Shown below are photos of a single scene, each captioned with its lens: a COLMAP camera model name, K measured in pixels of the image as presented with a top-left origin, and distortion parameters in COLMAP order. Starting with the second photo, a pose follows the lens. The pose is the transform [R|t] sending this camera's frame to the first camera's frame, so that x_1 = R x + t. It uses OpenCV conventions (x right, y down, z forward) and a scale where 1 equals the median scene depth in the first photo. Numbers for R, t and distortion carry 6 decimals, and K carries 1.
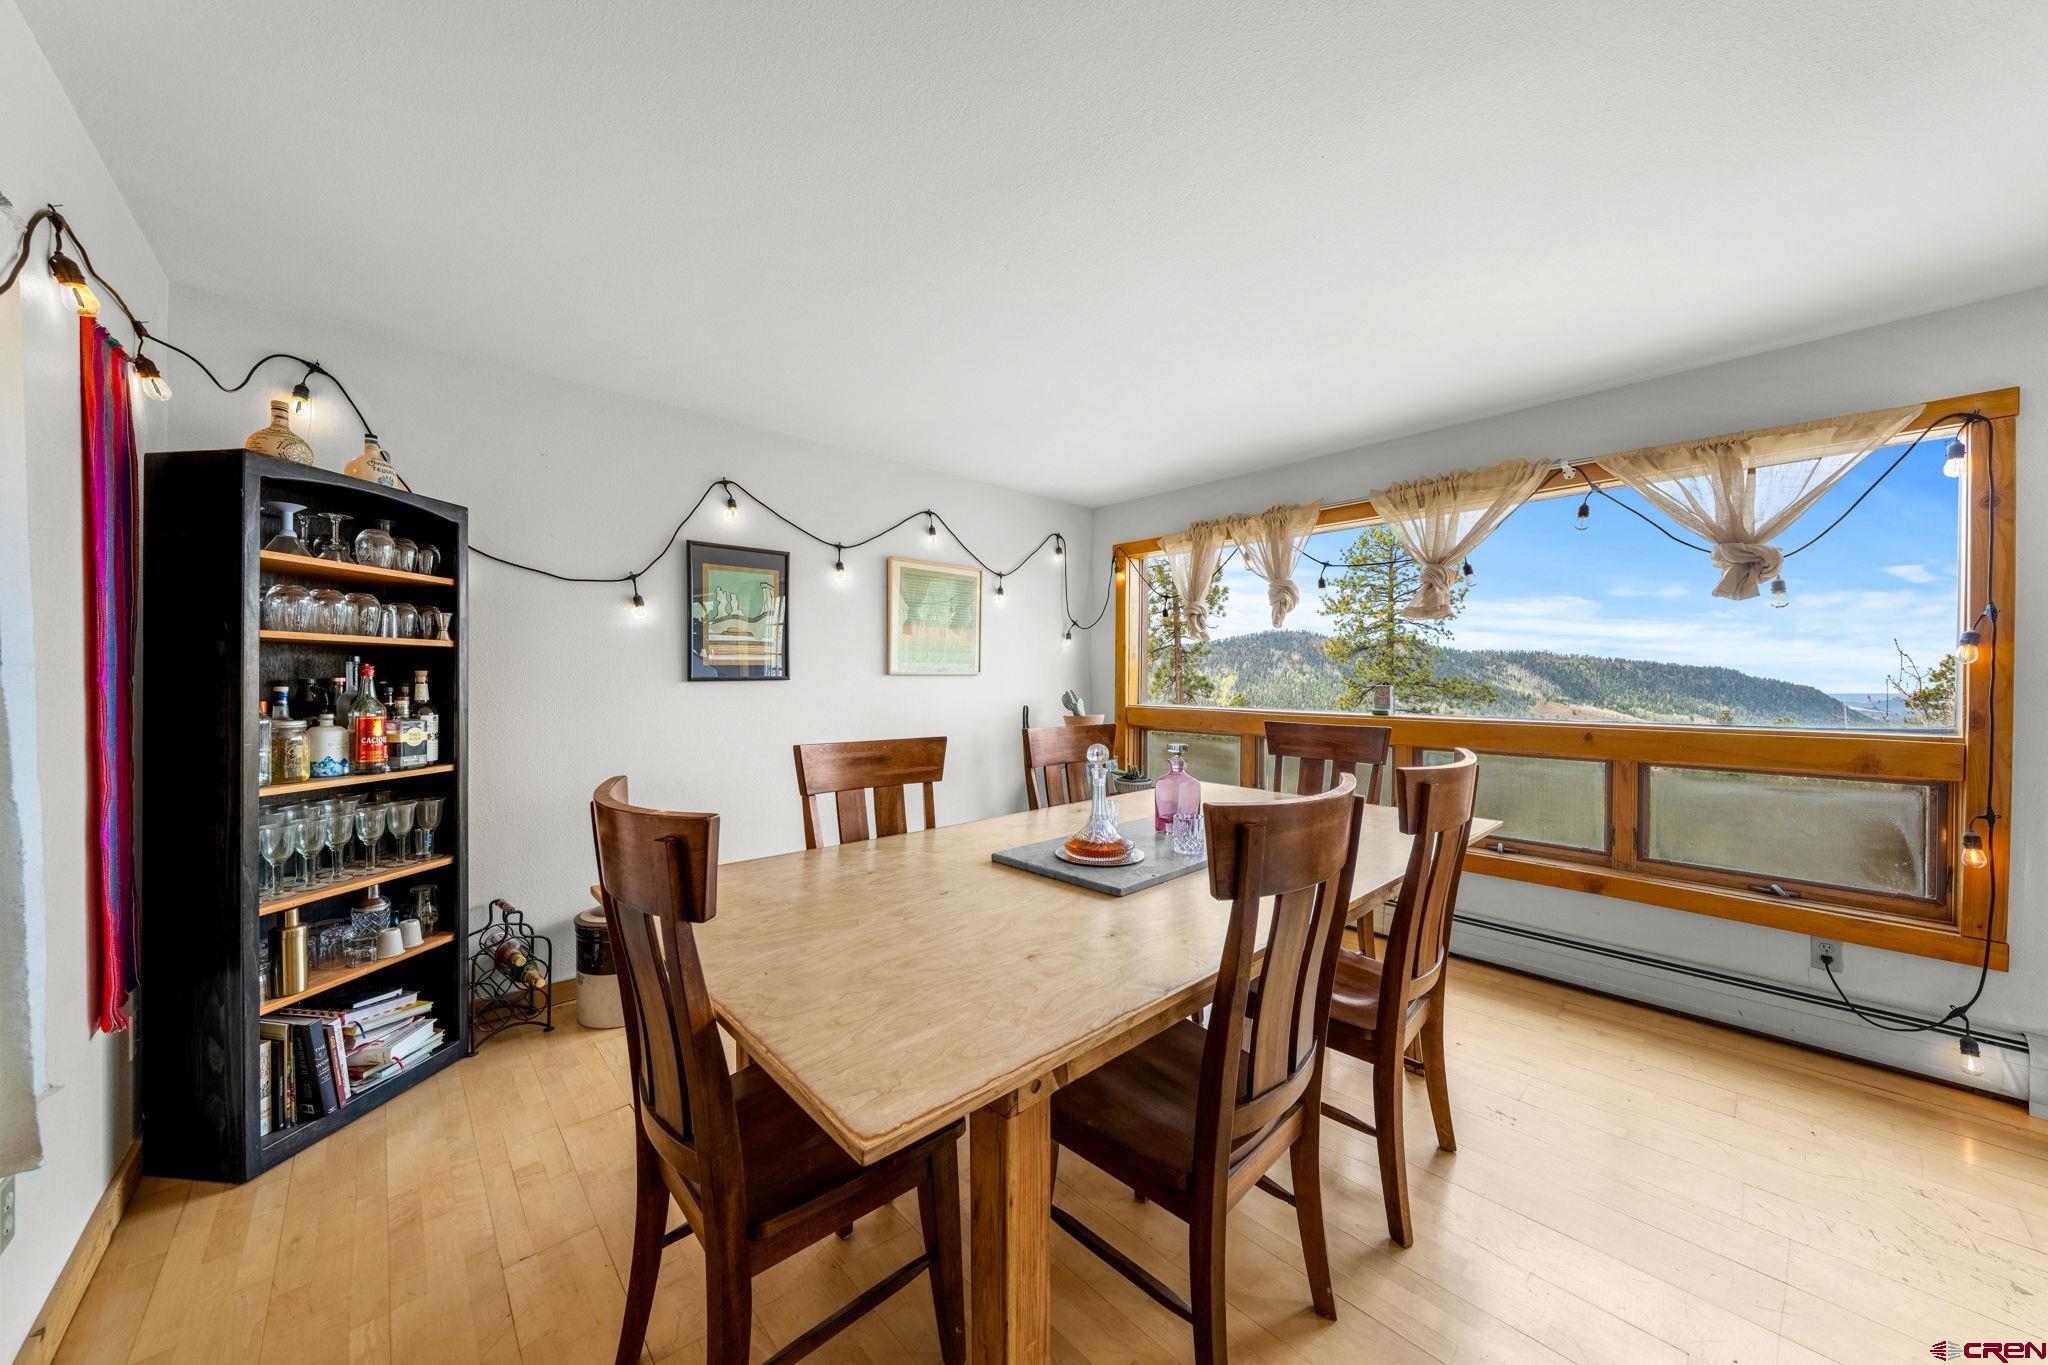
lens RADIAL K [[708.5, 0, 1004.8], [0, 708.5, 677.7], [0, 0, 1]] dist [-0.003186, 0.000741]
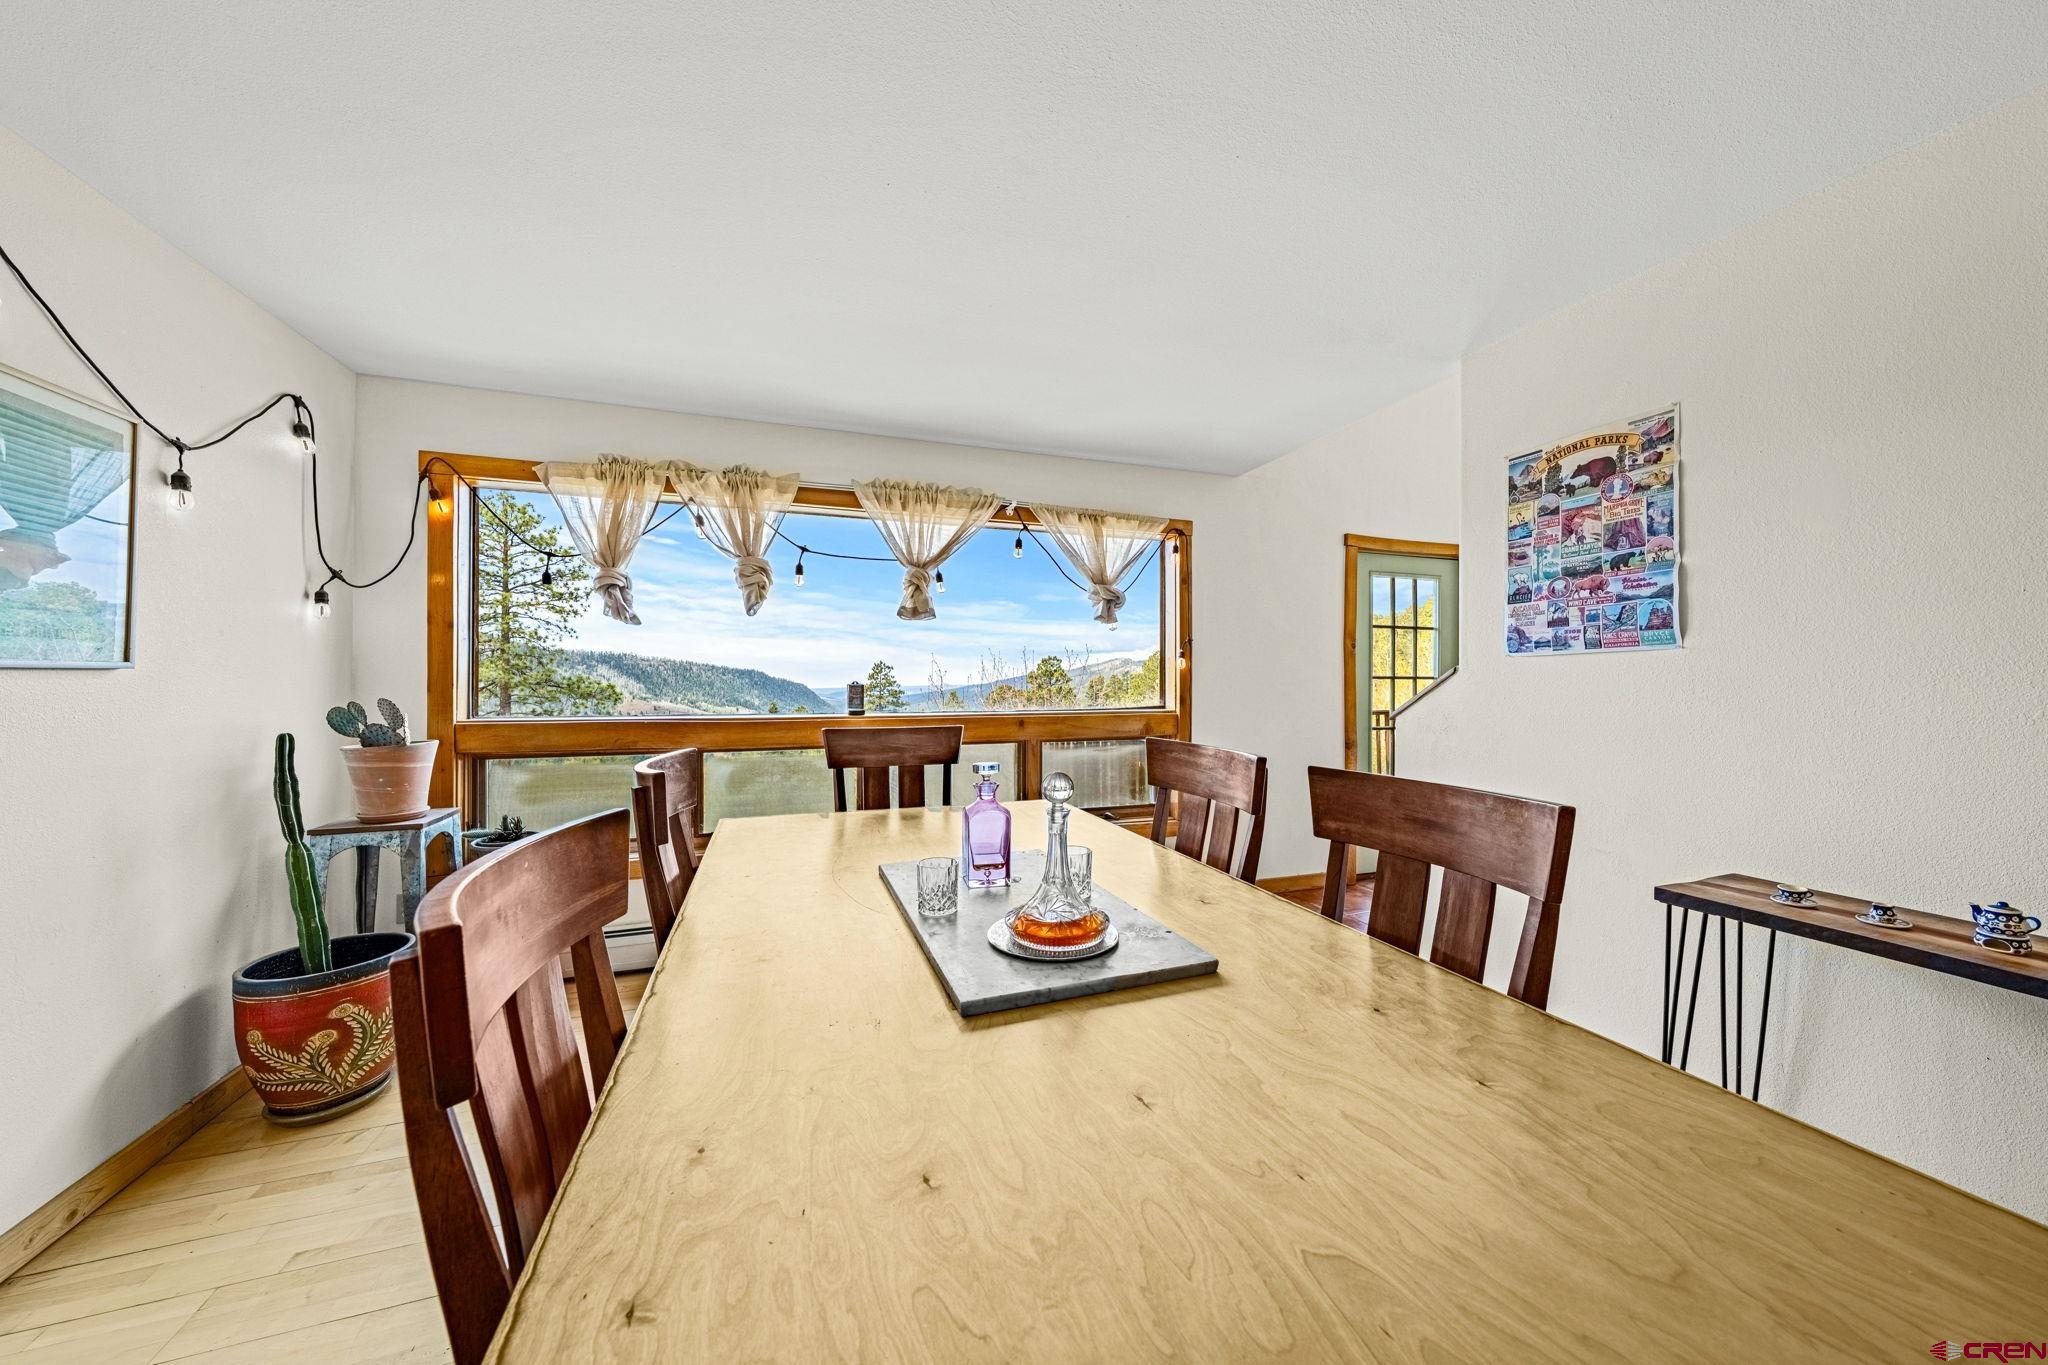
lens RADIAL K [[708.5, 0, 1025.5], [0, 708.5, 680.2], [0, 0, 1]] dist [-0.003186, 0.000741]
pose [[0.366001, -0.003891, 0.930606, -0.281371], [0.000248, 0.999992, 0.004084, 0.000644], [-0.930614, -0.001264, 0.365999, 0.431152]]
